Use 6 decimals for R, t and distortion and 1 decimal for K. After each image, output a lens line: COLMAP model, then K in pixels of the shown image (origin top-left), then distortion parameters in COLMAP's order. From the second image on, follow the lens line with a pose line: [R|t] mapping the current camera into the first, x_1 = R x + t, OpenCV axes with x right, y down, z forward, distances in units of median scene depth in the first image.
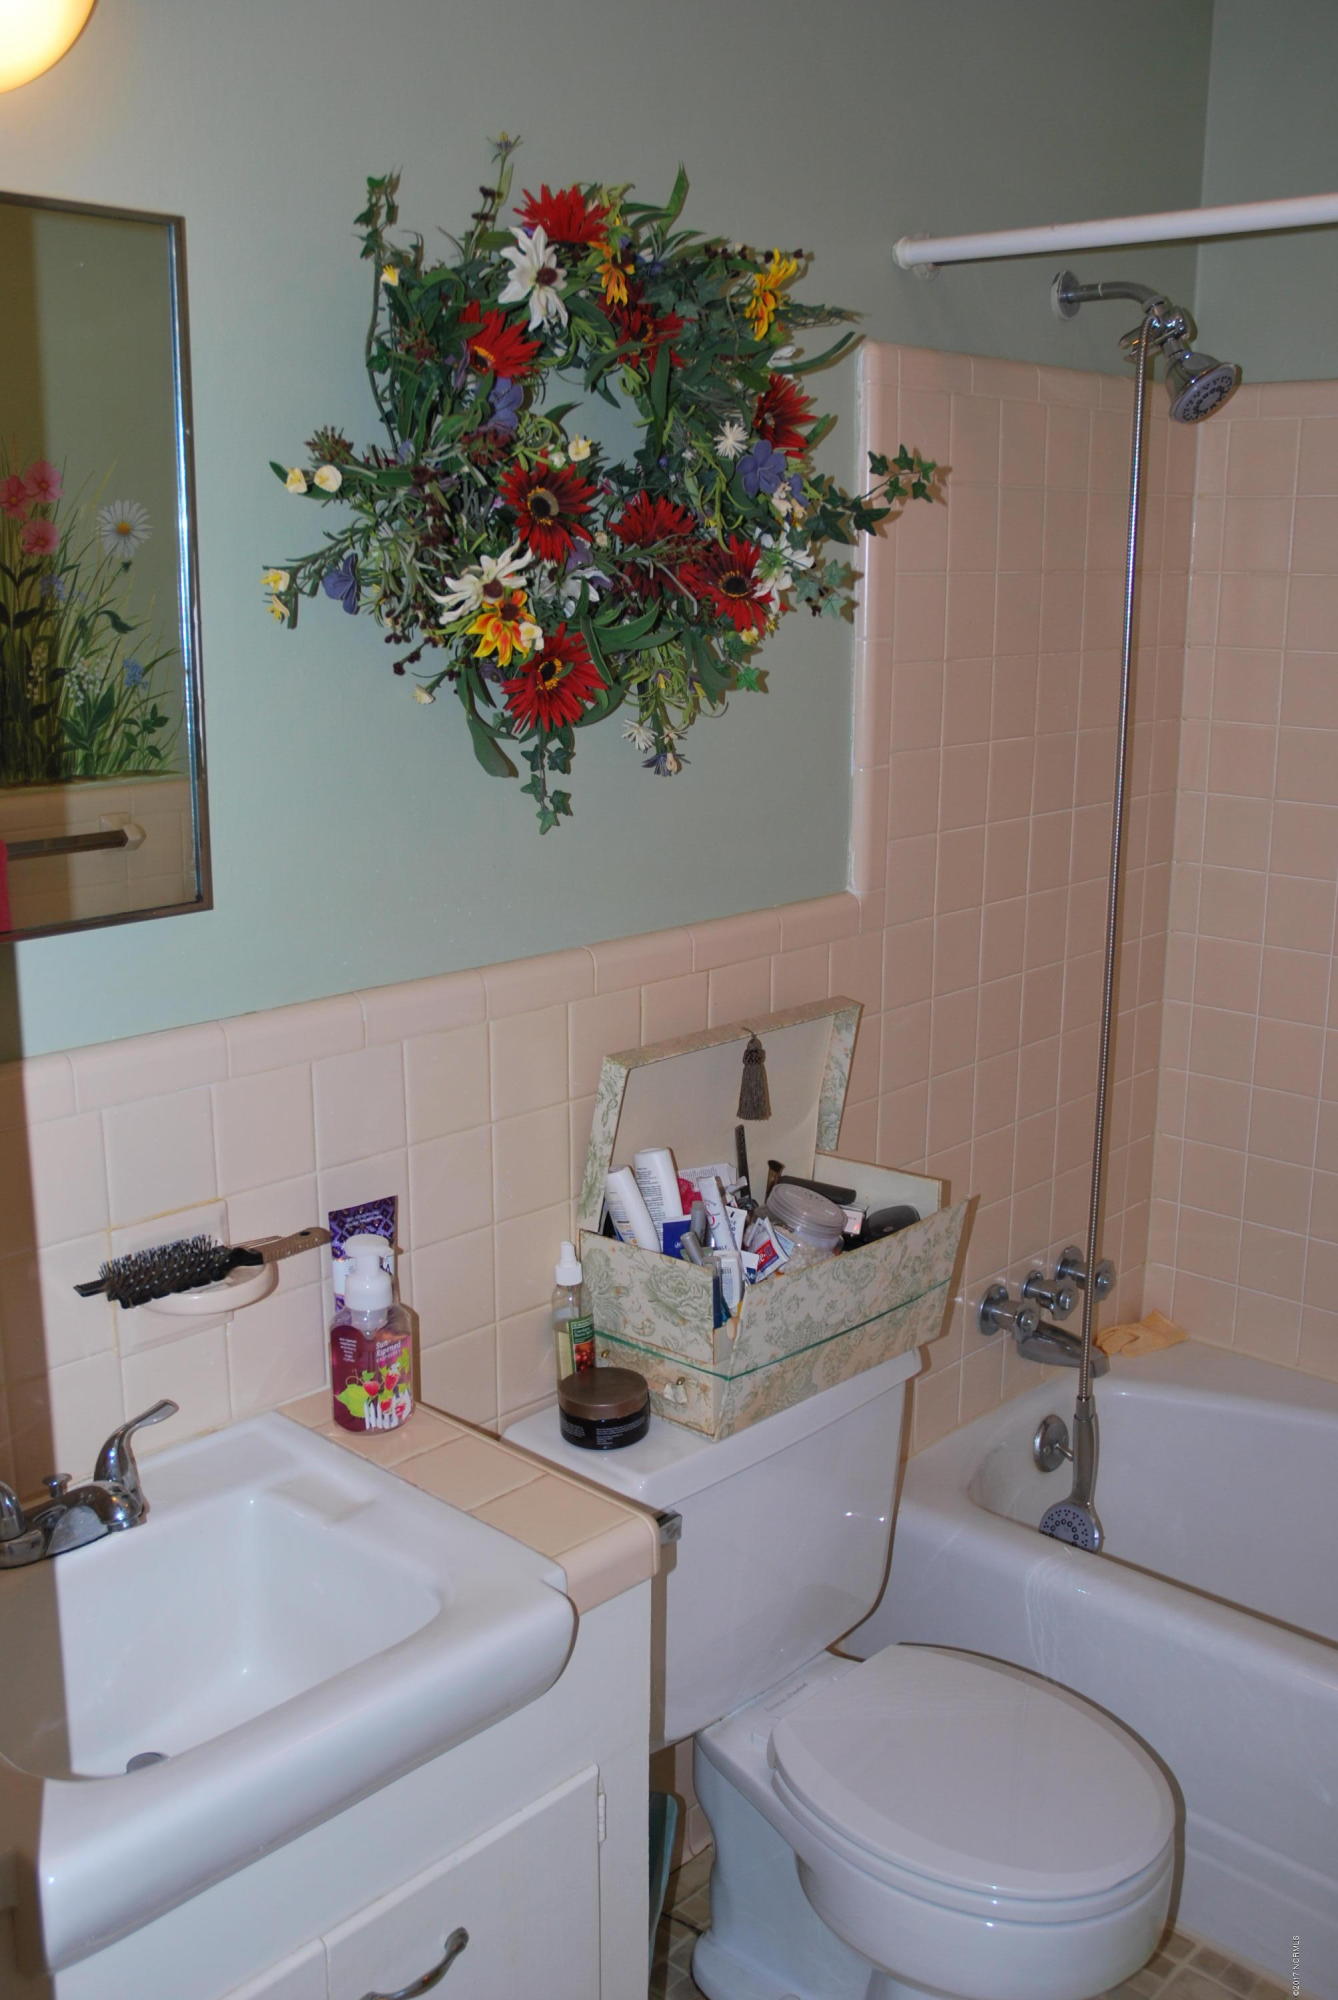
lens RADIAL K [[1883.5, 0, 669.0], [0, 1883.5, 1000.0], [0, 0, 1]] dist [-0.025329, 0.013389]
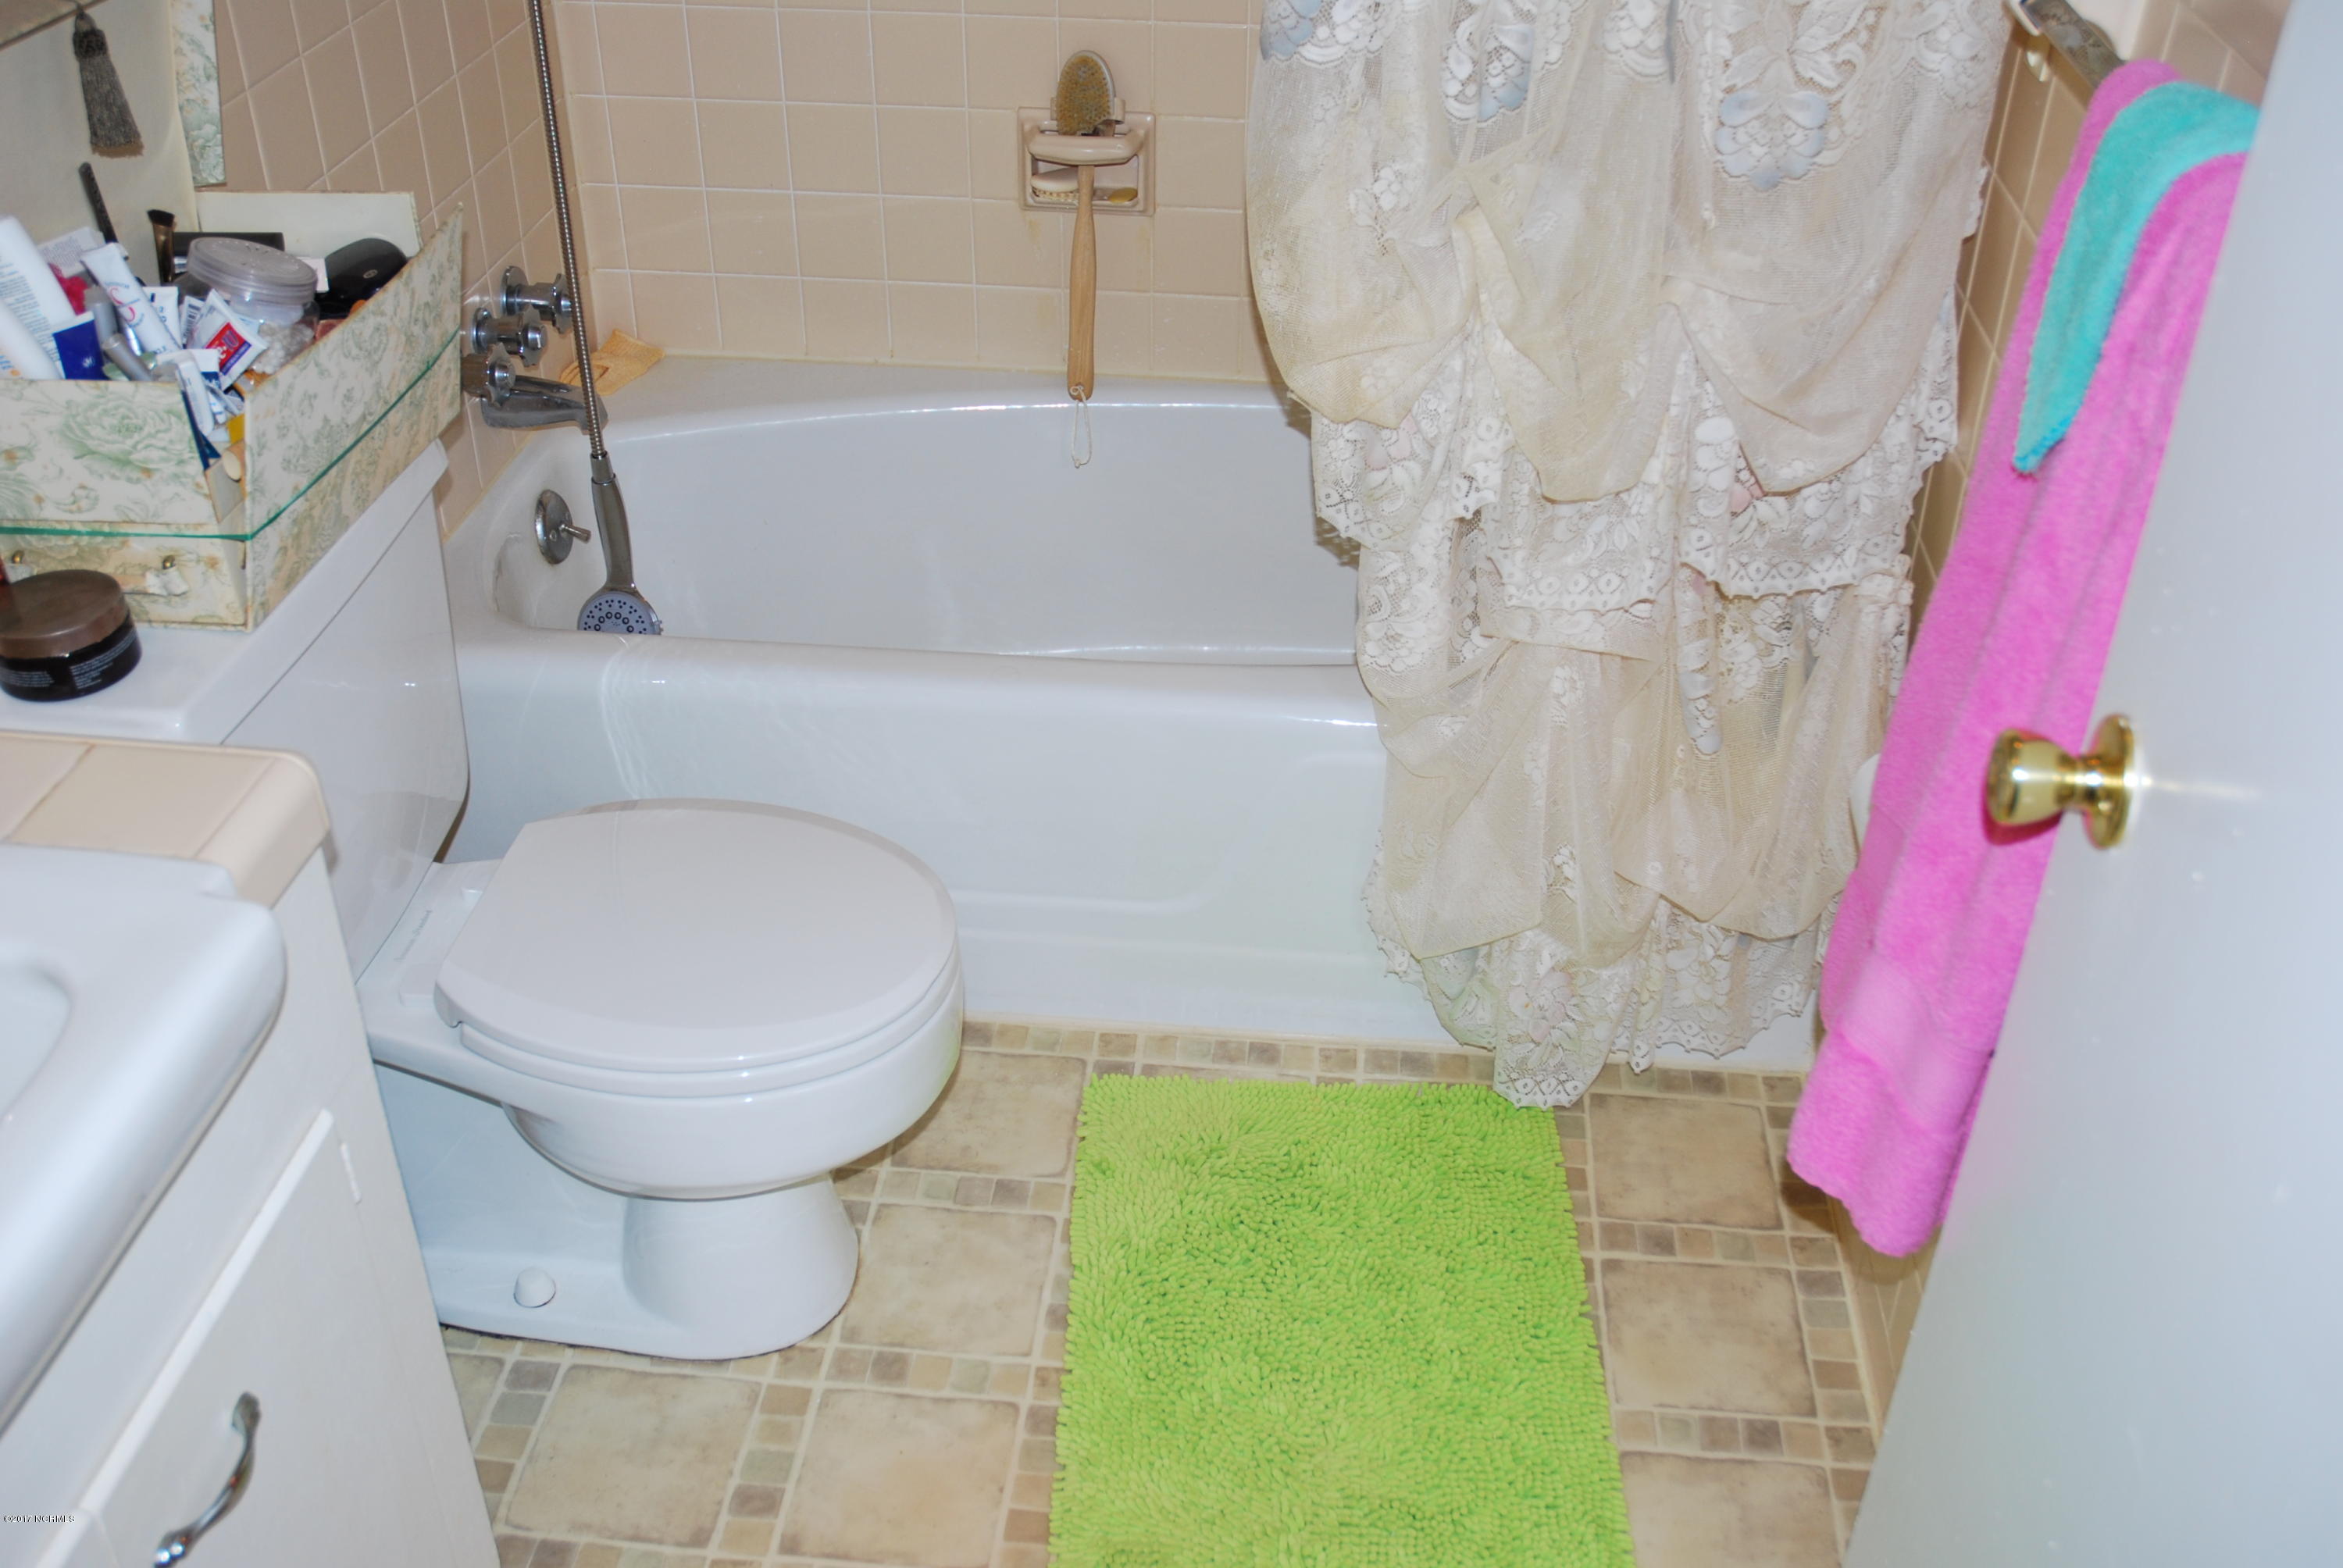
lens RADIAL K [[2206.3, 0, 1171.5], [0, 2206.3, 784.0], [0, 0, 1]] dist [-0.025329, 0.013389]
pose [[0.796930, -0.330354, 0.505736, -0.124691], [0.132489, 0.912415, 0.387228, 0.021303], [-0.589363, -0.241590, 0.770899, 0.174490]]
